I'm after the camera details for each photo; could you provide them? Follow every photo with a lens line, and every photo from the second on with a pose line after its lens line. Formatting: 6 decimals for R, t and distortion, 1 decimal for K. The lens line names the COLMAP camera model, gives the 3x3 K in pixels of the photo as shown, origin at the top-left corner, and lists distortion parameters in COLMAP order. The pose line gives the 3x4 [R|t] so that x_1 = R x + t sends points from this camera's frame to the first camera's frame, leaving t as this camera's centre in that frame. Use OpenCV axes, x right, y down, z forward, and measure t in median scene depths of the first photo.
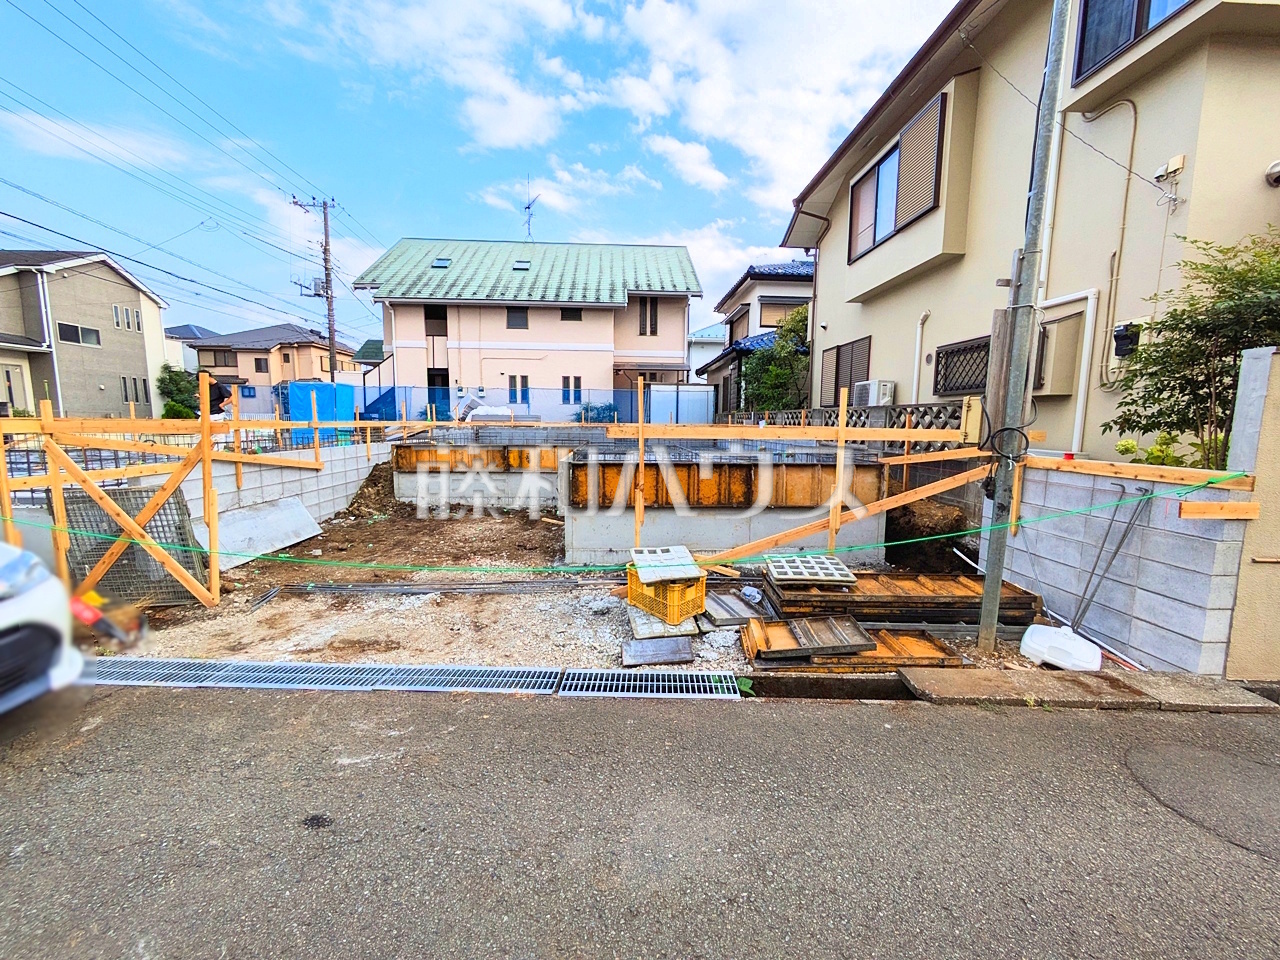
lens RADIAL K [[505.1, 0, 641.0], [0, 505.1, 480.6], [0, 0, 1]] dist [-0.004739, 0.002465]
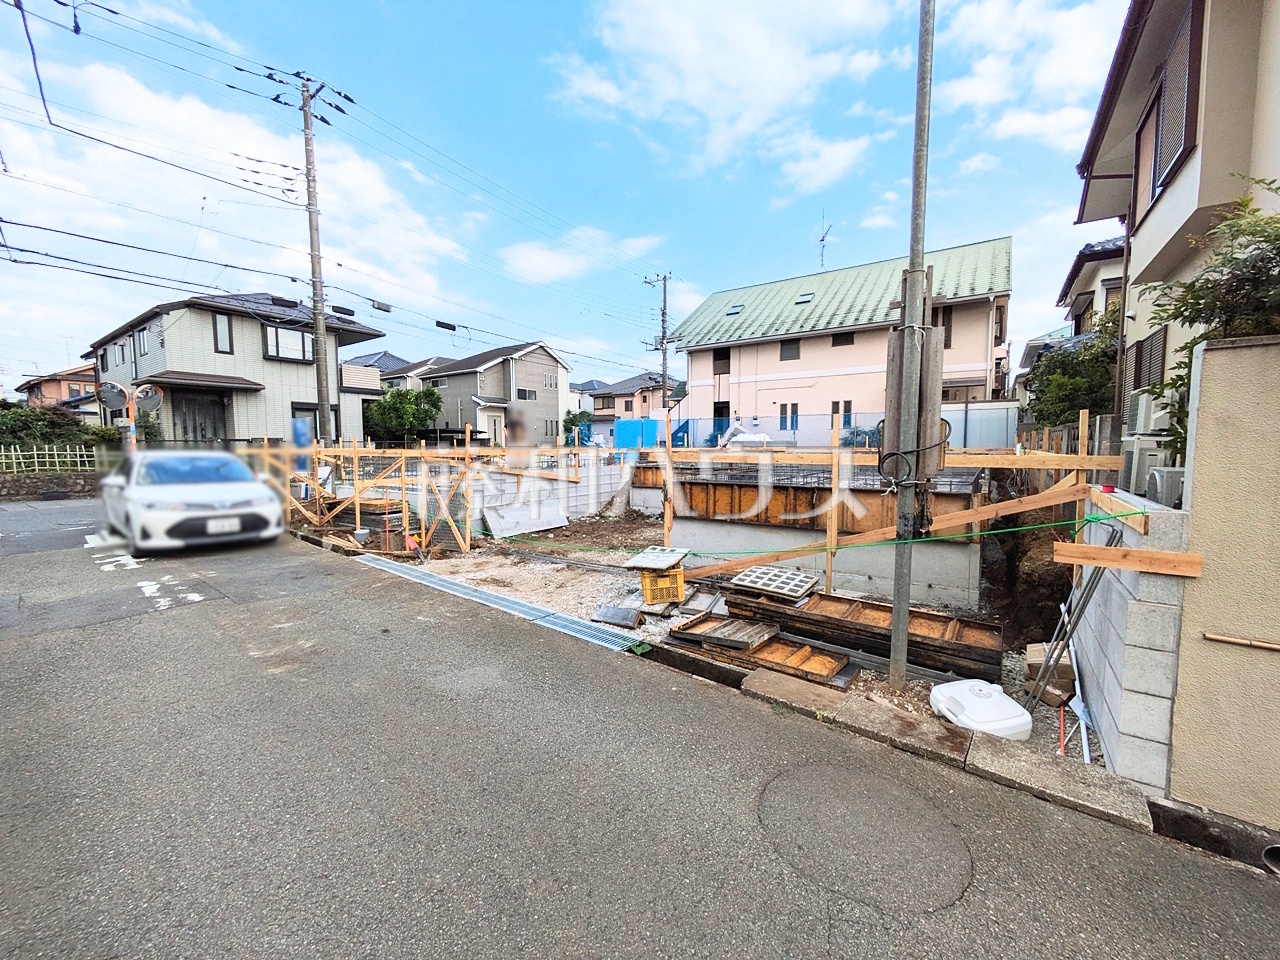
lens RADIAL K [[505.1, 0, 642.7], [0, 505.1, 481.5], [0, 0, 1]] dist [-0.004739, 0.002465]
pose [[0.788703, 0.032423, -0.613918, 0.171017], [-0.061626, 0.997748, -0.026476, 0.001328], [0.611677, 0.058715, 0.788926, -0.010285]]
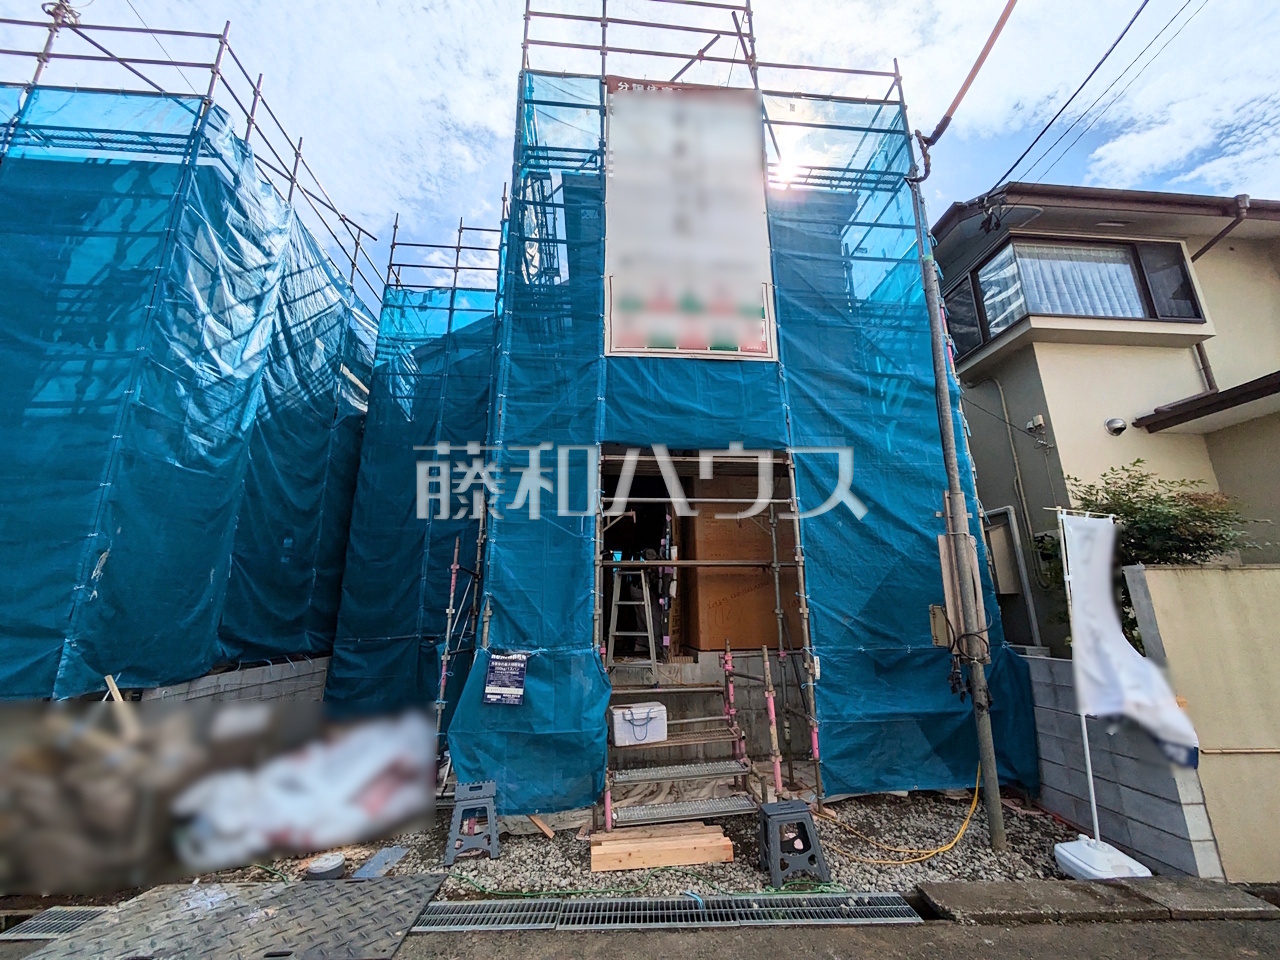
lens RADIAL K [[505.1, 0, 641.2], [0, 505.1, 480.5], [0, 0, 1]] dist [-0.004739, 0.002465]
pose [[0.999166, -0.011264, 0.039251, -0.012537], [0.024758, 0.931490, -0.362924, -0.004820], [-0.032474, 0.363593, 0.930992, -0.038016]]
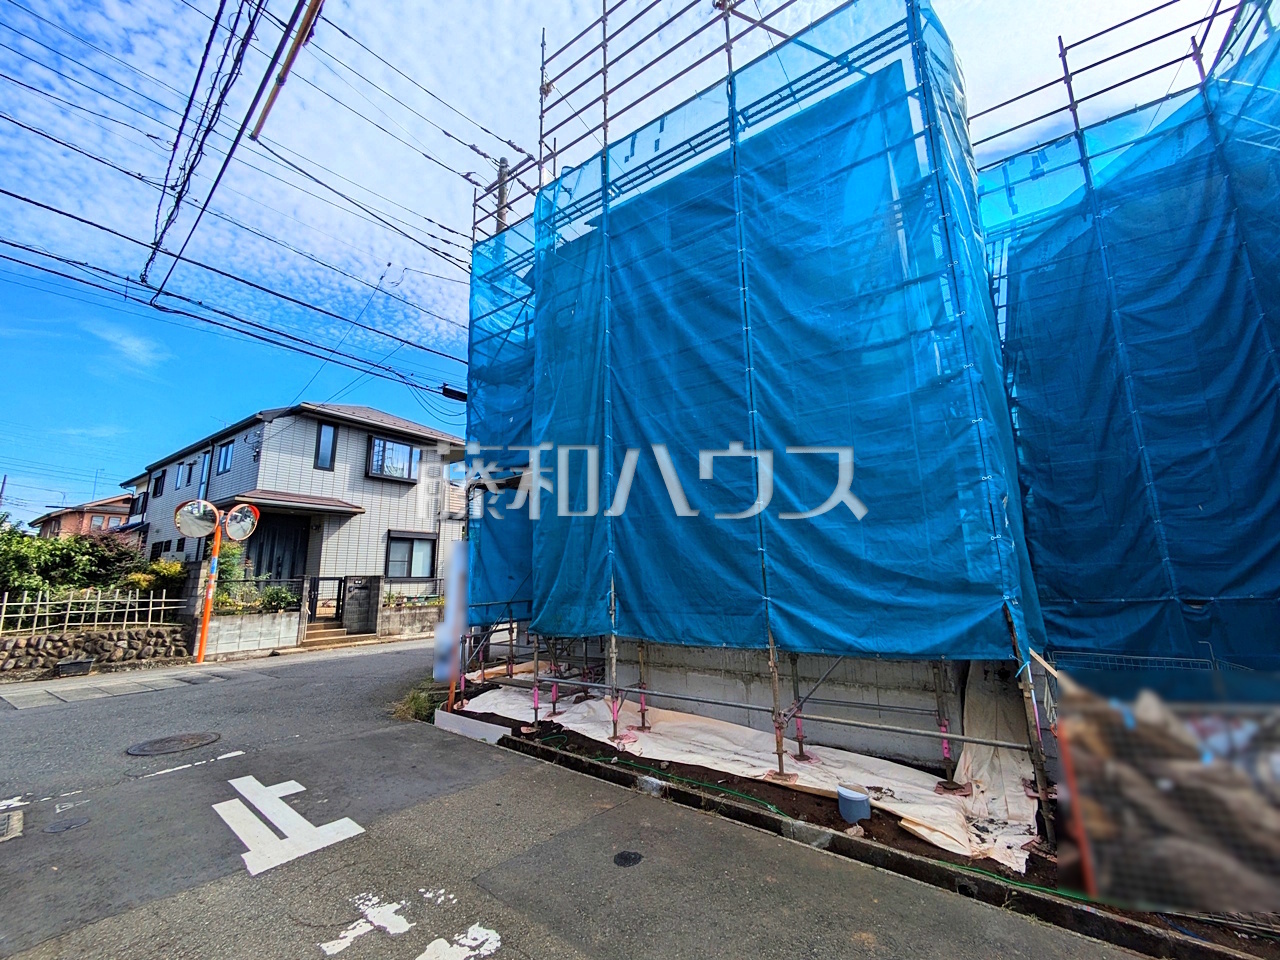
lens RADIAL K [[505.1, 0, 641.4], [0, 505.1, 481.7], [0, 0, 1]] dist [-0.004739, 0.002465]
pose [[0.790753, -0.134962, -0.597073, -0.266133], [-0.049045, 0.958288, -0.281565, -0.007508], [0.610168, 0.251932, 0.751149, -0.039015]]
